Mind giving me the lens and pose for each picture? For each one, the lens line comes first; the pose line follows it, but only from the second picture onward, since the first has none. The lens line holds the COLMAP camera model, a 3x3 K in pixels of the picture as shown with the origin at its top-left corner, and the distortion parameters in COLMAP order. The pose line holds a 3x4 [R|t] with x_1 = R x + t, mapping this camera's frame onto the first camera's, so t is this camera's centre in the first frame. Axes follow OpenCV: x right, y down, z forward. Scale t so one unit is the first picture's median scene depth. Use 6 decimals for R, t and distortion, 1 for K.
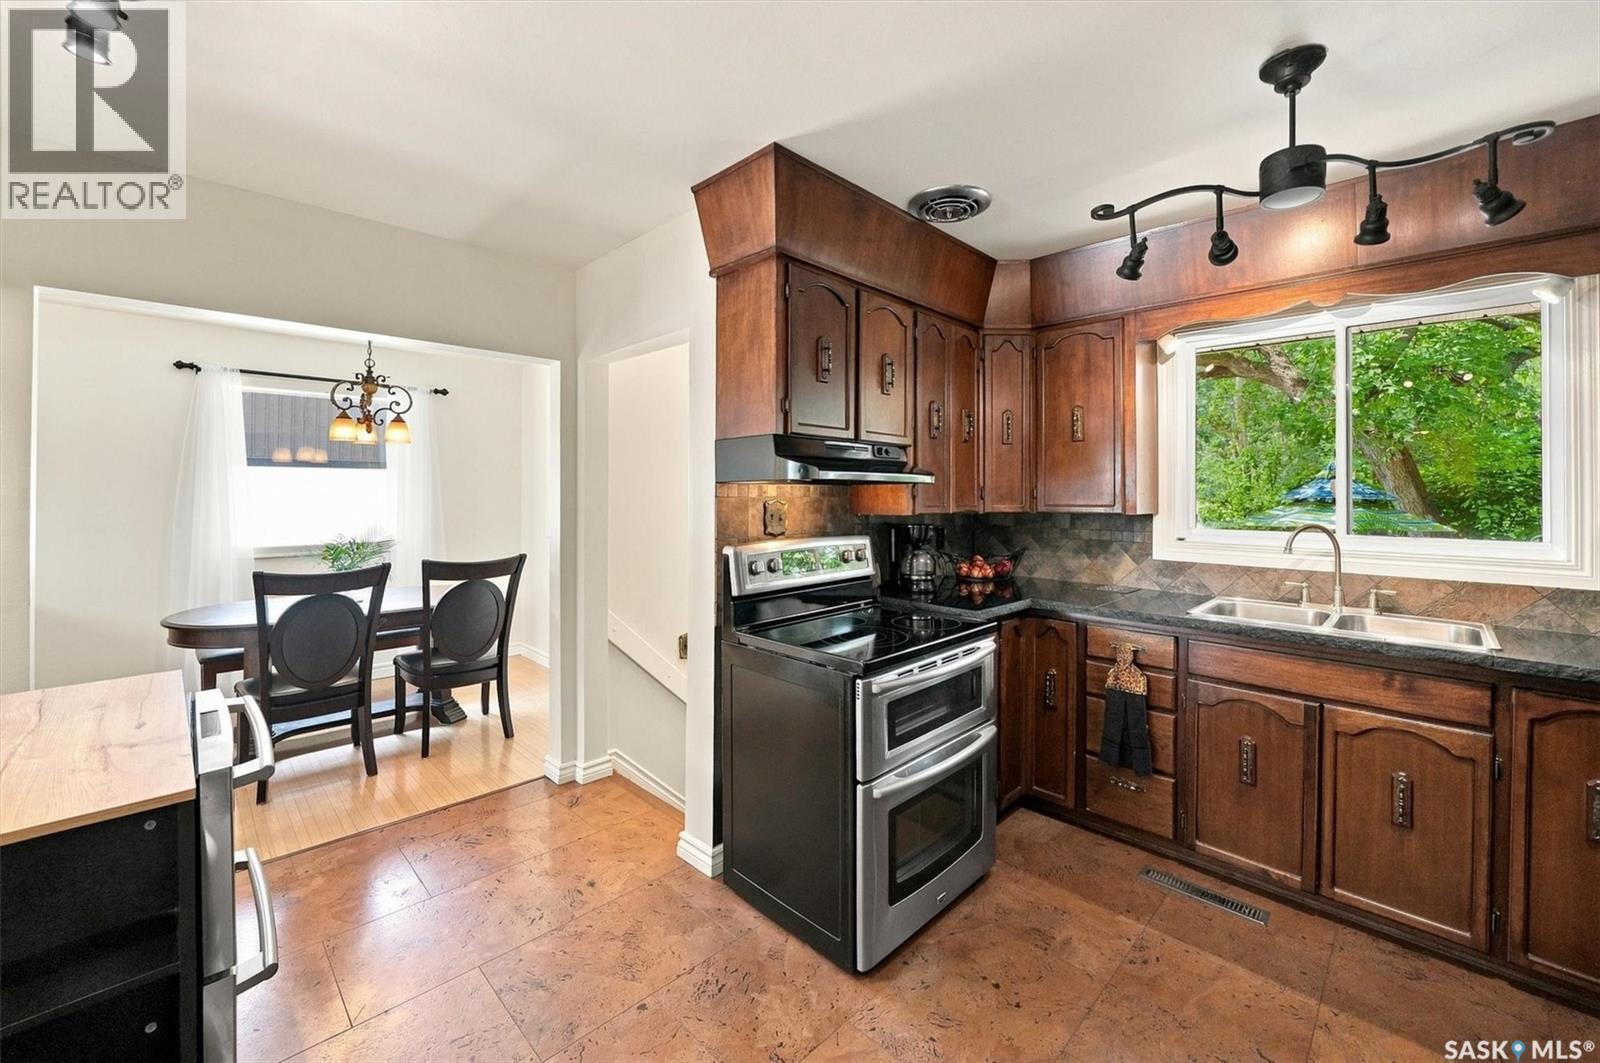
lens RADIAL K [[655.1, 0, 806.7], [0, 655.1, 482.7], [0, 0, 1]] dist [-0.008235, -0.000026]
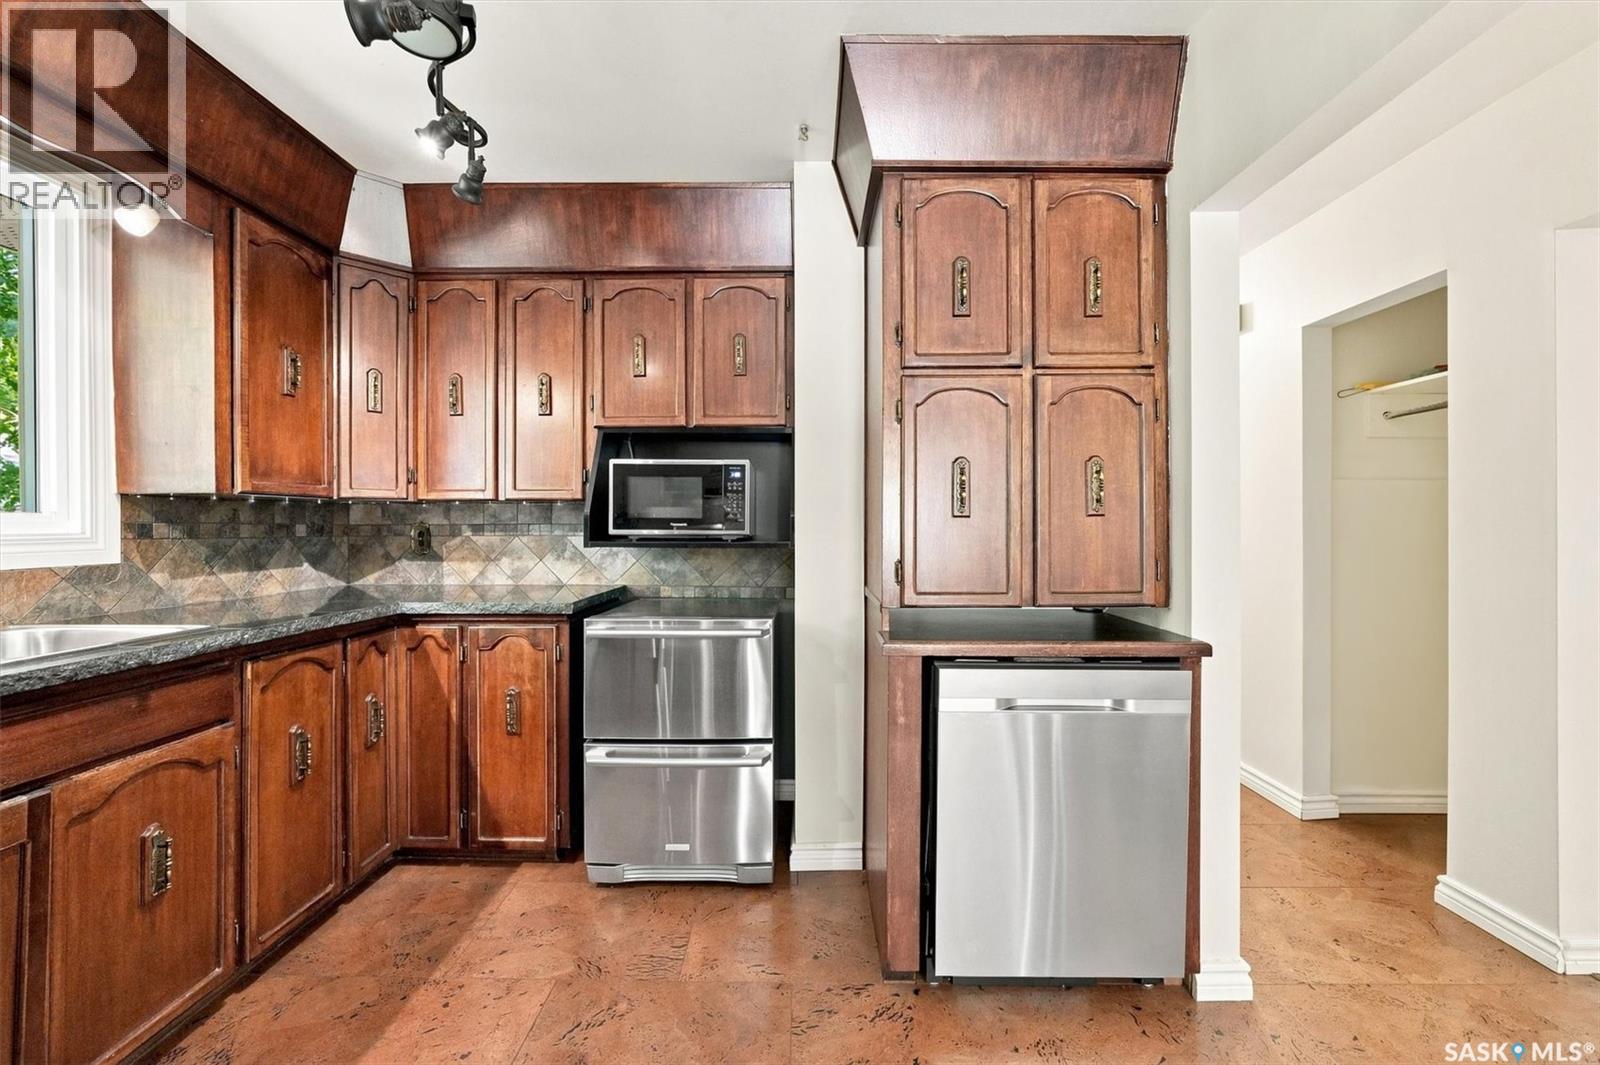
lens RADIAL K [[617.3, 0, 797.3], [0, 617.3, 524.6], [0, 0, 1]] dist [-0.000555, 0.000034]
pose [[-0.689138, -0.008870, 0.724576, -0.048782], [-0.017184, 0.999844, -0.004104, 0.081402], [-0.724427, -0.015279, -0.689182, 0.739378]]
